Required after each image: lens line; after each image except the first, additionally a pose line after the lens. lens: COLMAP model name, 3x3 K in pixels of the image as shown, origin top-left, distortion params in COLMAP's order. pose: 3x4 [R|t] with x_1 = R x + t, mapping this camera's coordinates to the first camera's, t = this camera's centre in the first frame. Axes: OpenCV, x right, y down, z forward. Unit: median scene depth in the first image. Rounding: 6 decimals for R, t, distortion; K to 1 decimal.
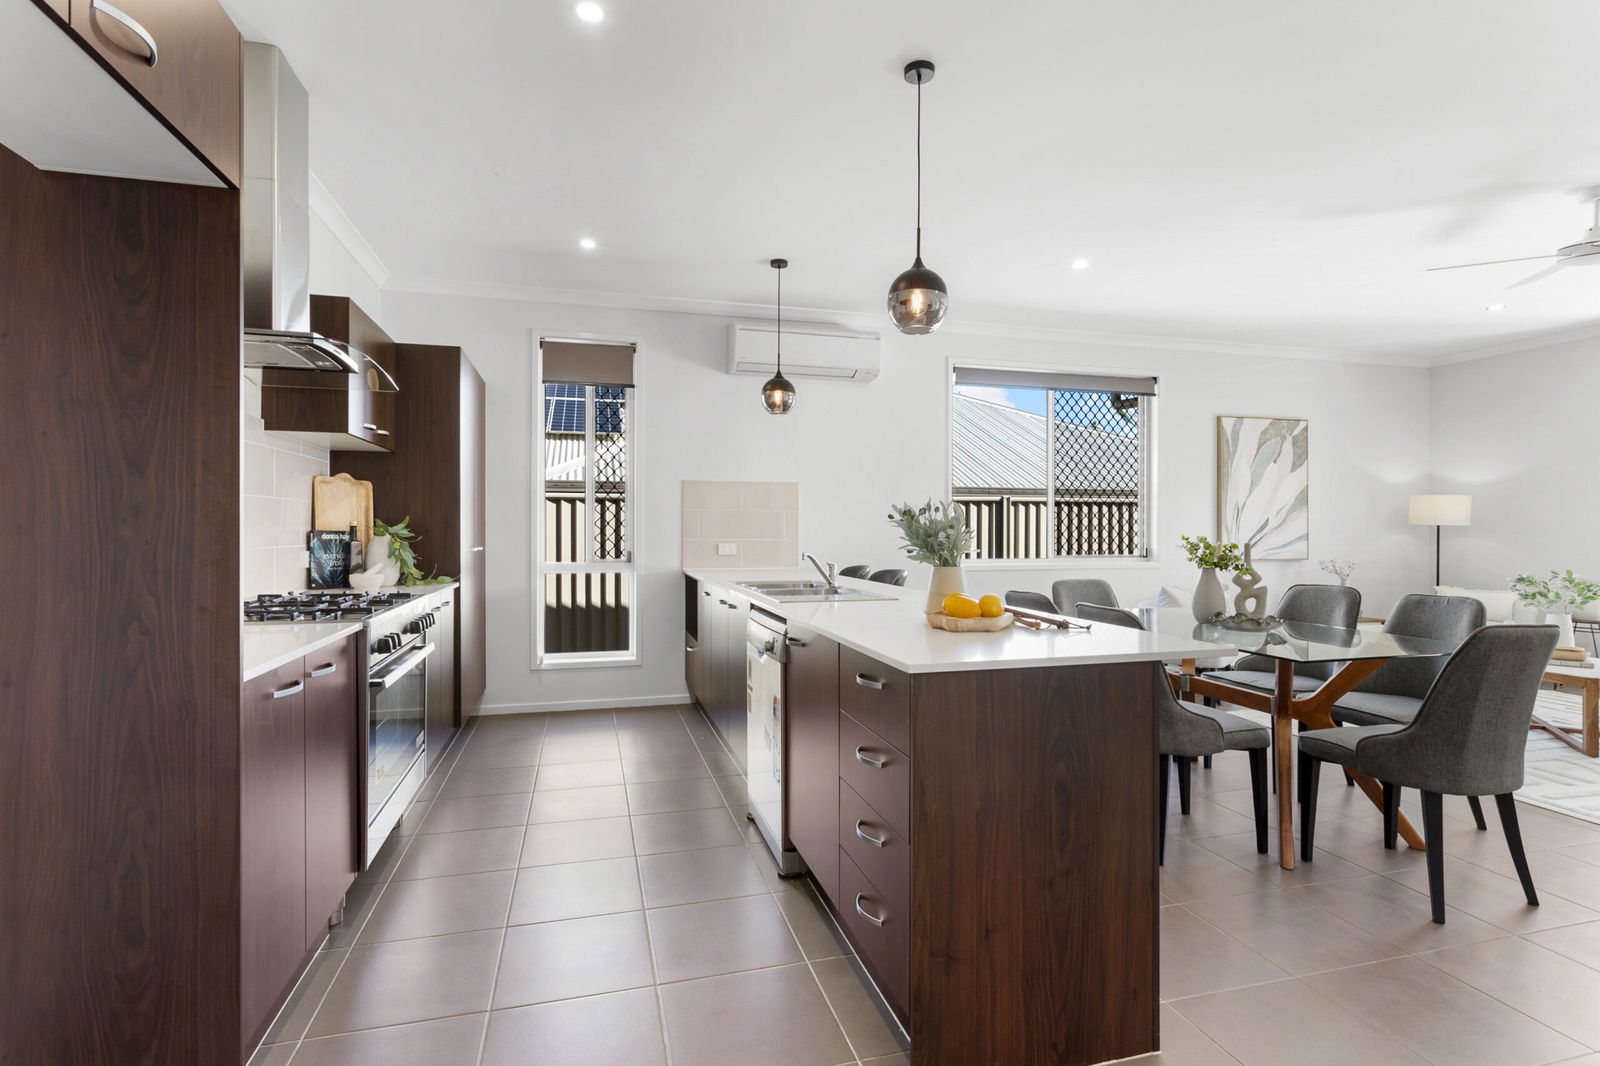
lens RADIAL K [[764.6, 0, 800.0], [0, 764.6, 533.0], [0, 0, 1]] dist [0.000528, 0.000117]
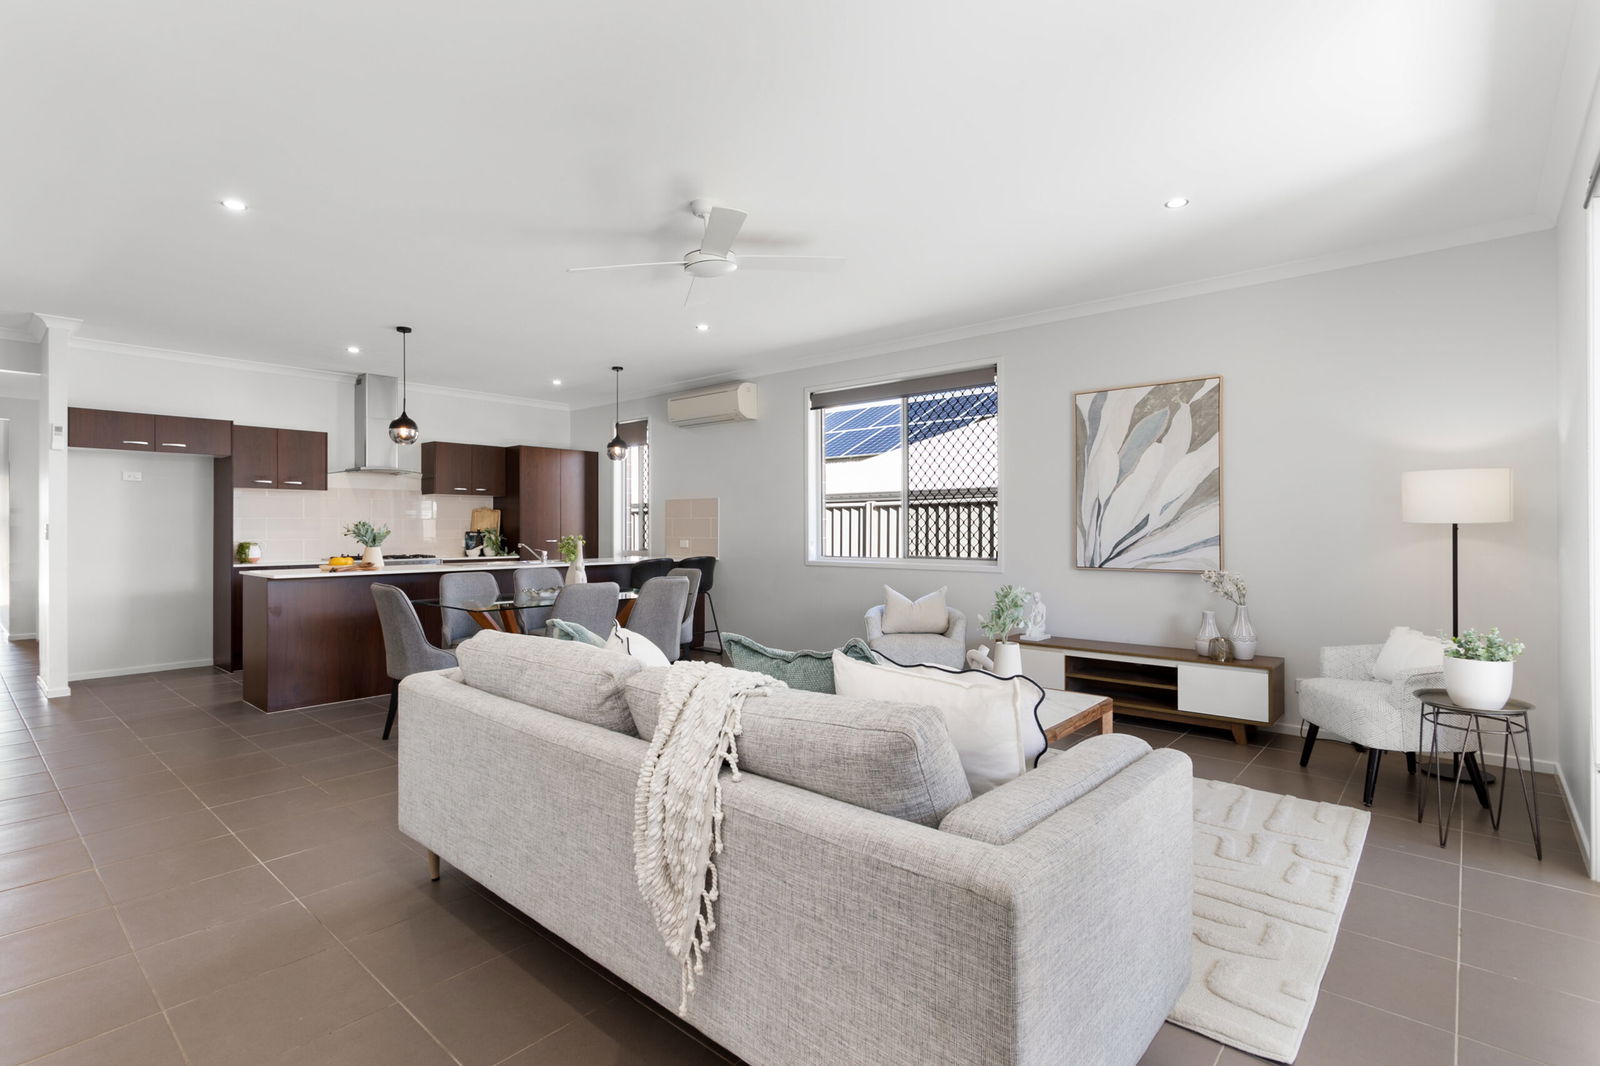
lens RADIAL K [[764.6, 0, 800.0], [0, 764.6, 533.0], [0, 0, 1]] dist [0.000528, 0.000117]
pose [[0.559306, 0.000286, -0.828961, 1.055995], [0.001539, 0.999998, 0.001383, -0.003682], [0.828960, -0.002049, 0.559304, 0.284398]]
